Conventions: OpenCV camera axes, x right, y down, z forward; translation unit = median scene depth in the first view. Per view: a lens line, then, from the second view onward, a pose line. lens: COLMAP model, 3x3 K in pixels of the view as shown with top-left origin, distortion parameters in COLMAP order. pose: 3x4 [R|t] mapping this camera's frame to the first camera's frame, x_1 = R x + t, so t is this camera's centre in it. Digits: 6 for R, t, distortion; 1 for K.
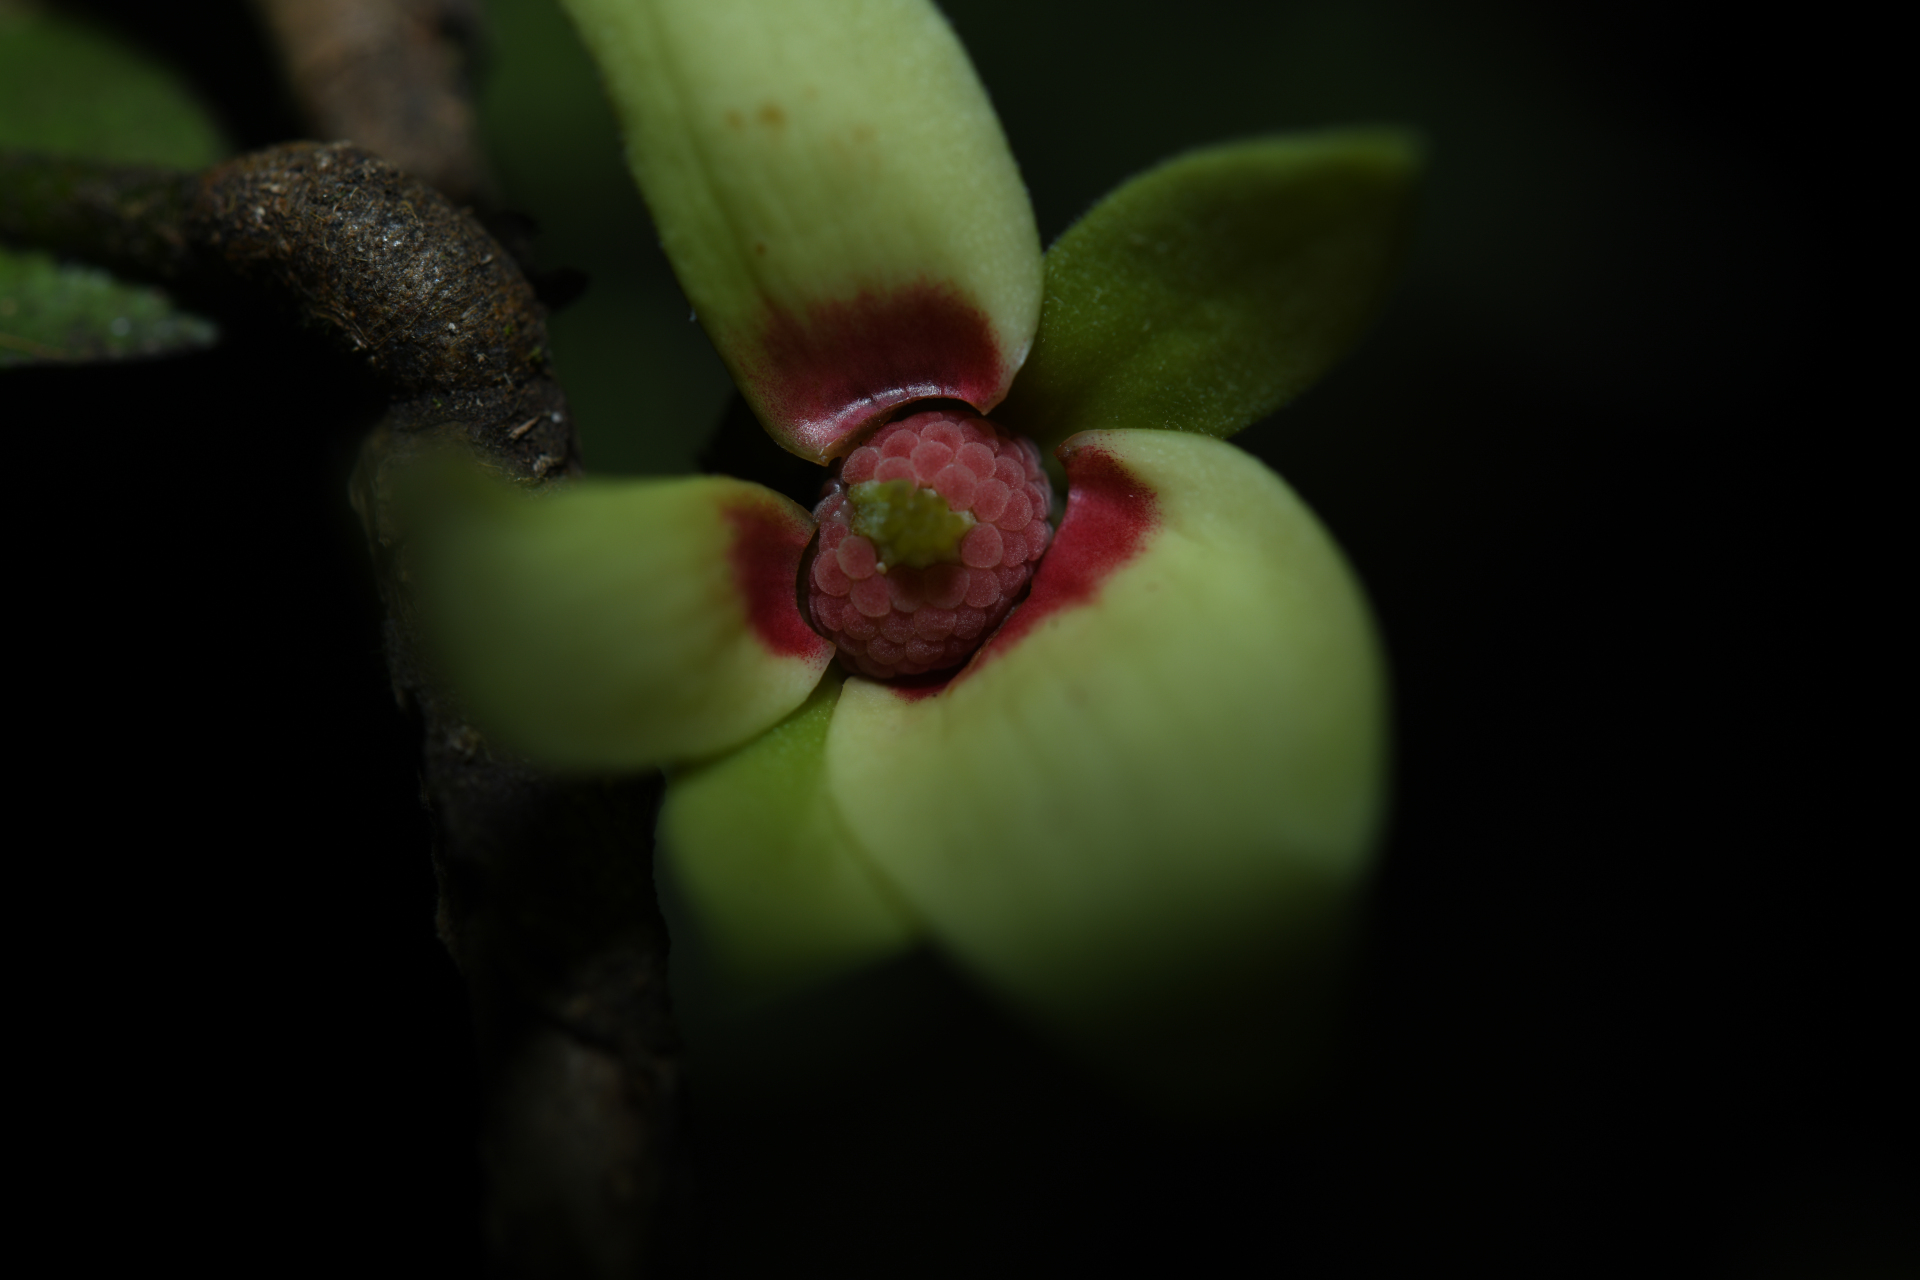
lens RADIAL K [[4773.6, 0, 960.0], [0, 4773.6, 640.0], [0, 0, 1]] dist [0.054300, 0.749627]
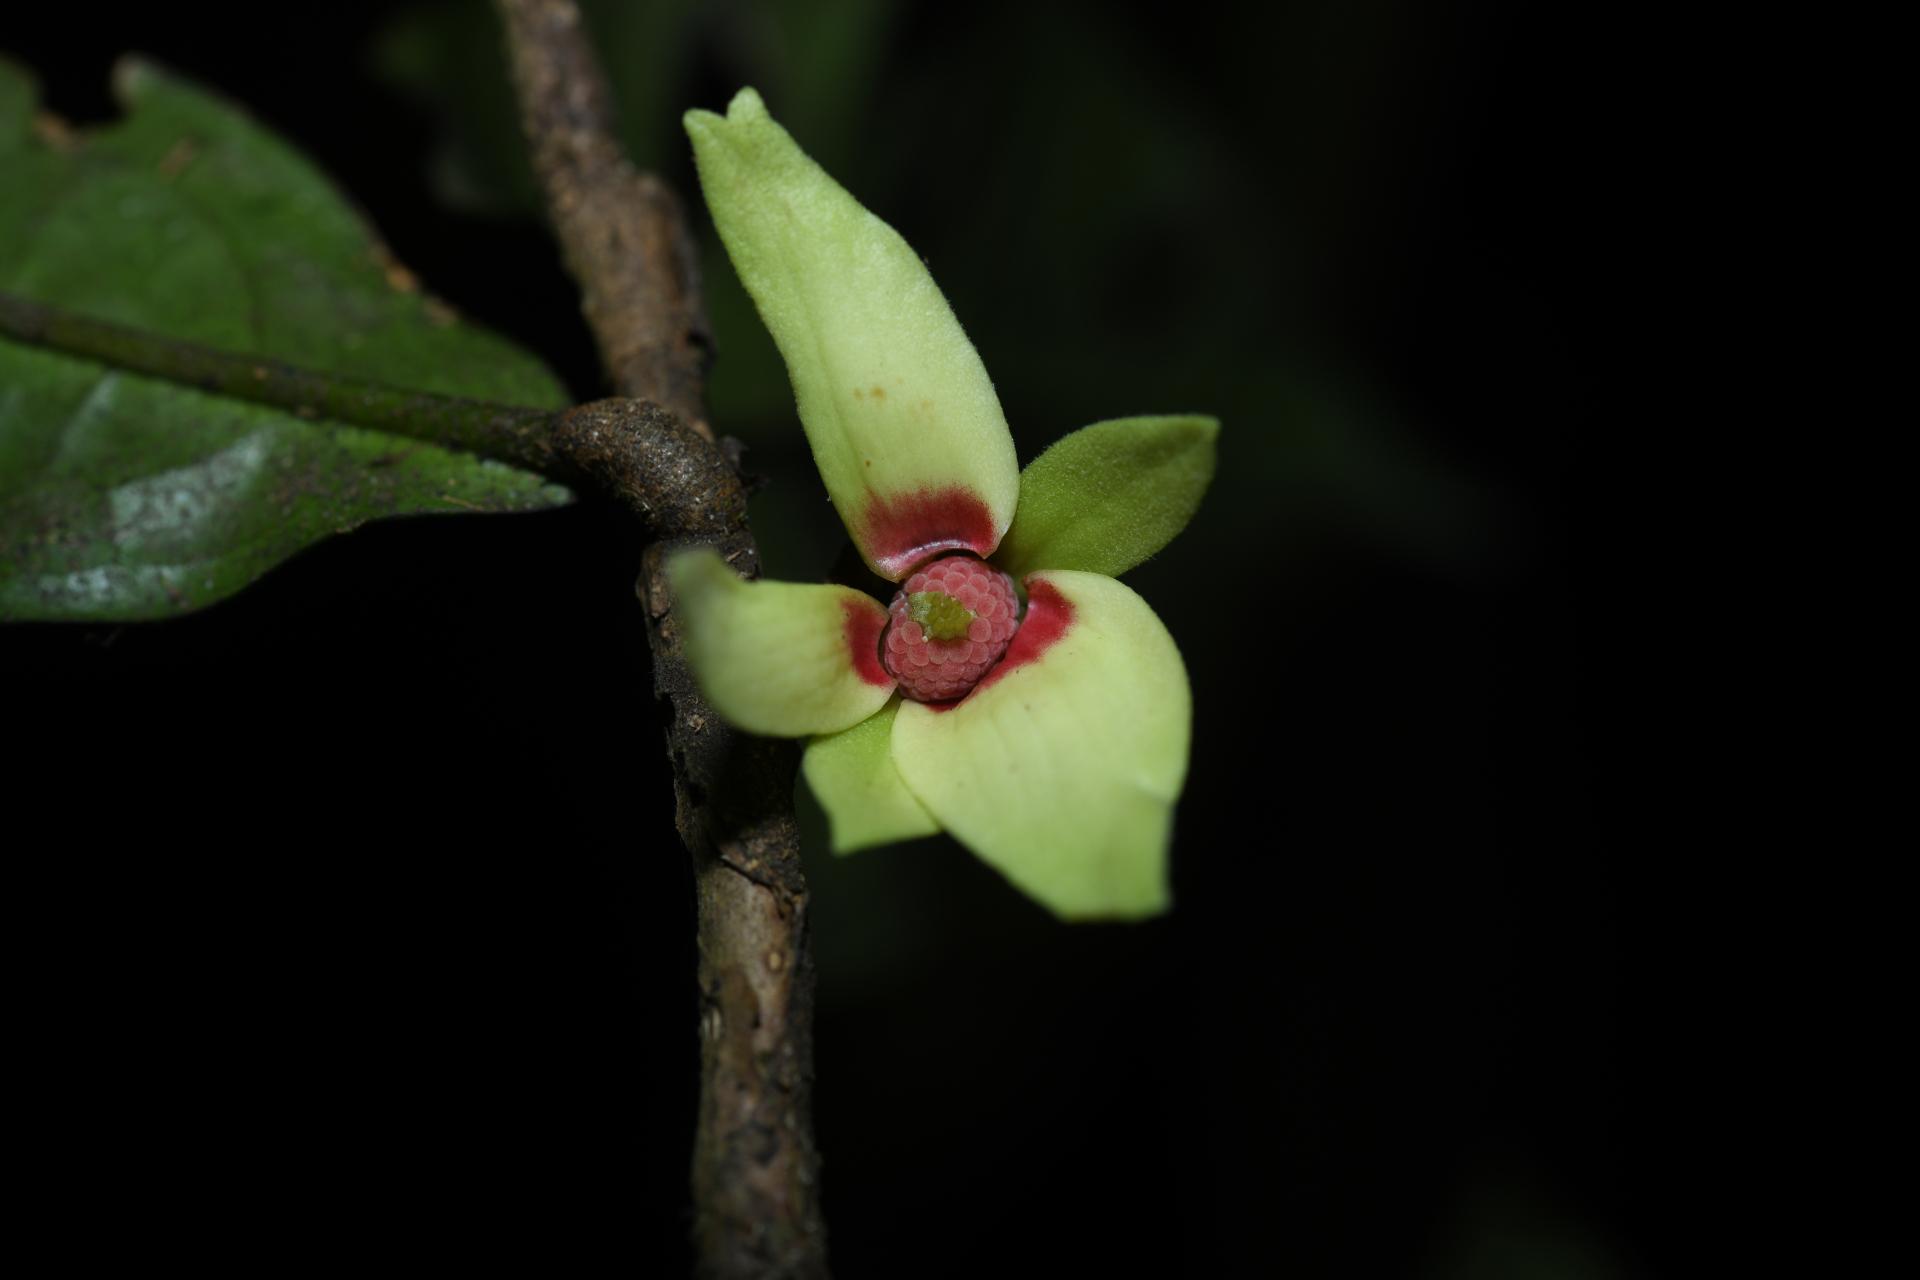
lens RADIAL K [[3385.0, 0, 960.0], [0, 3385.0, 640.0], [0, 0, 1]] dist [-0.244092, -0.060396]
pose [[0.999078, 0.042927, 0.000259, -0.003217], [-0.042880, 0.998244, -0.040864, 0.037513], [-0.002012, 0.040815, 0.999165, -0.300492]]
